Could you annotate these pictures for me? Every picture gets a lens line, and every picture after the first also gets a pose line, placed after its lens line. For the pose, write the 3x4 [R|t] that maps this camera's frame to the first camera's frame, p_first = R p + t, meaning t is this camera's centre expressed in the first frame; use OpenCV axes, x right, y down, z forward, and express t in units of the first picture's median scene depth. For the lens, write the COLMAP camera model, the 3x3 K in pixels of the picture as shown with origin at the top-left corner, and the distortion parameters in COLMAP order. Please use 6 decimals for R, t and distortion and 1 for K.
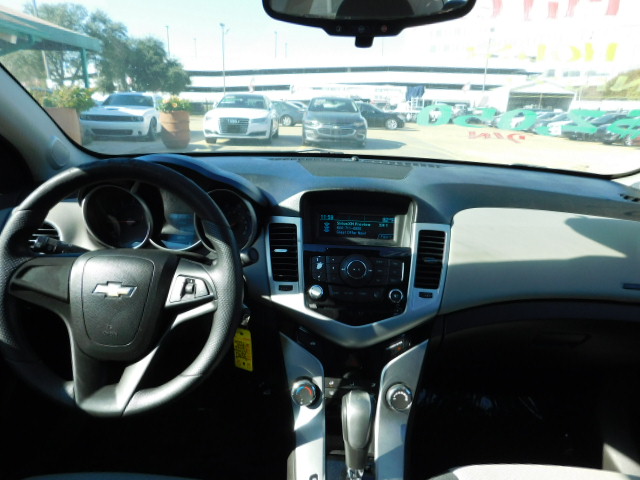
lens RADIAL K [[428.8, 0, 320.0], [0, 428.8, 240.0], [0, 0, 1]] dist [-0.074776, 0.065626]
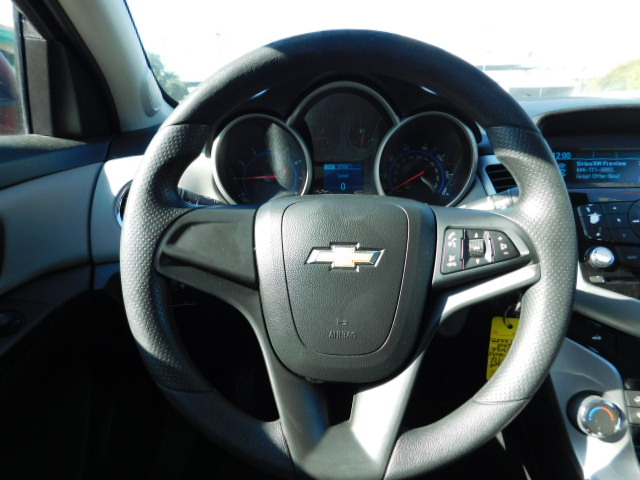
lens RADIAL K [[429.1, 0, 320.0], [0, 429.1, 240.0], [0, 0, 1]] dist [-0.068773, 0.087157]
pose [[0.998964, -0.044943, -0.007158, -0.443507], [0.044840, 0.998897, -0.013913, 0.088474], [0.007775, 0.013577, 0.999878, 0.367389]]
